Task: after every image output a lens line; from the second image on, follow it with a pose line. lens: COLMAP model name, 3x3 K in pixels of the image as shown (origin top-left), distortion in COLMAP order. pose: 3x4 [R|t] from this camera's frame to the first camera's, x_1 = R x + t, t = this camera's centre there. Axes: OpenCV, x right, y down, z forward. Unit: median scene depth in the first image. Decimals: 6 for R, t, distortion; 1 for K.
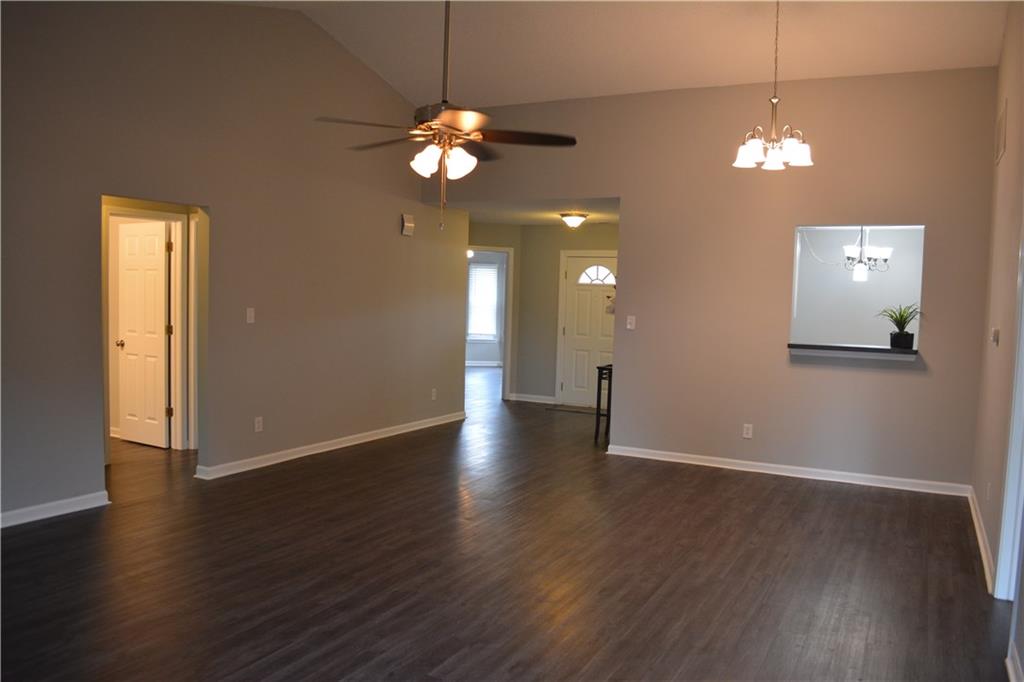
lens RADIAL K [[810.8, 0, 512.0], [0, 810.8, 341.0], [0, 0, 1]] dist [-0.076673, 0.005561]
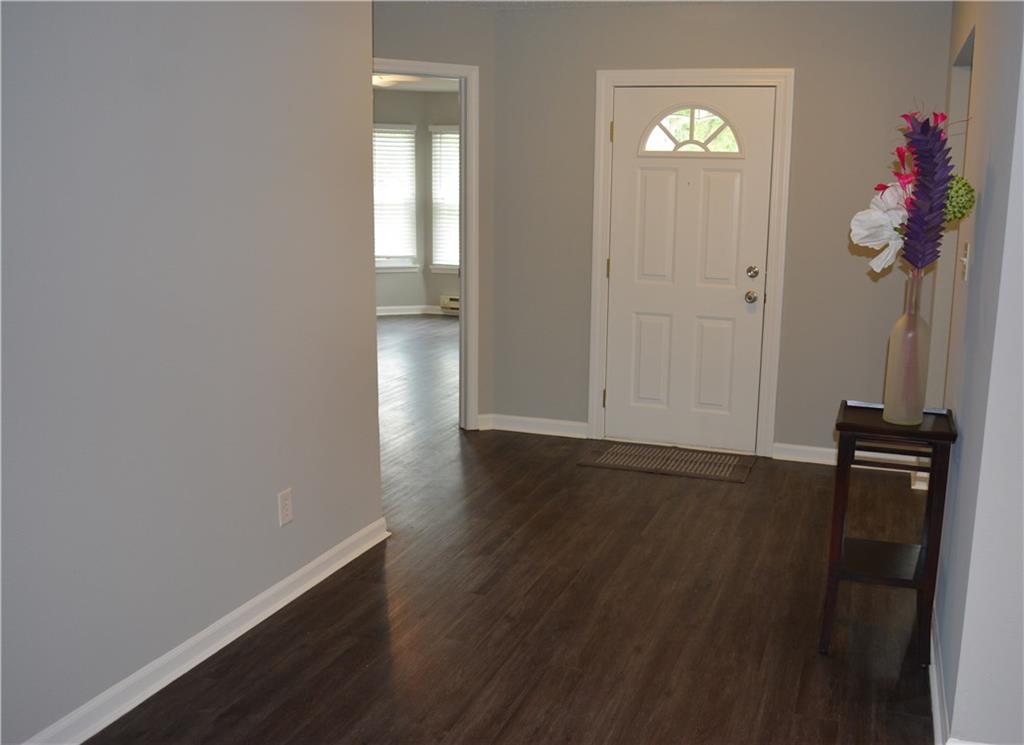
lens RADIAL K [[967.4, 0, 571.4], [0, 967.4, 373.6], [0, 0, 1]] dist [-0.073987, 0.001508]
pose [[0.986010, -0.043617, 0.160880, -0.045143], [0.020670, 0.989703, 0.141639, -0.035978], [-0.165401, -0.136332, 0.976758, 0.615852]]
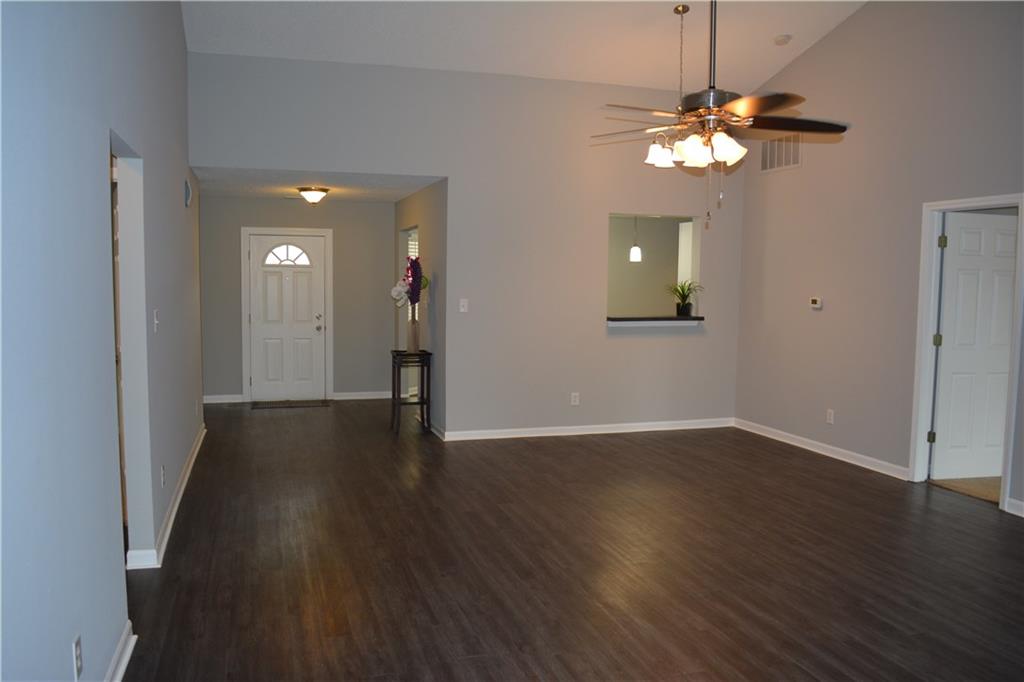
lens RADIAL K [[810.8, 0, 512.0], [0, 810.8, 341.0], [0, 0, 1]] dist [-0.076673, 0.005561]
pose [[0.709984, -0.077489, 0.699941, -0.423090], [0.053414, 0.996990, 0.056194, -0.026855], [-0.702189, -0.002510, 0.711986, 0.211844]]
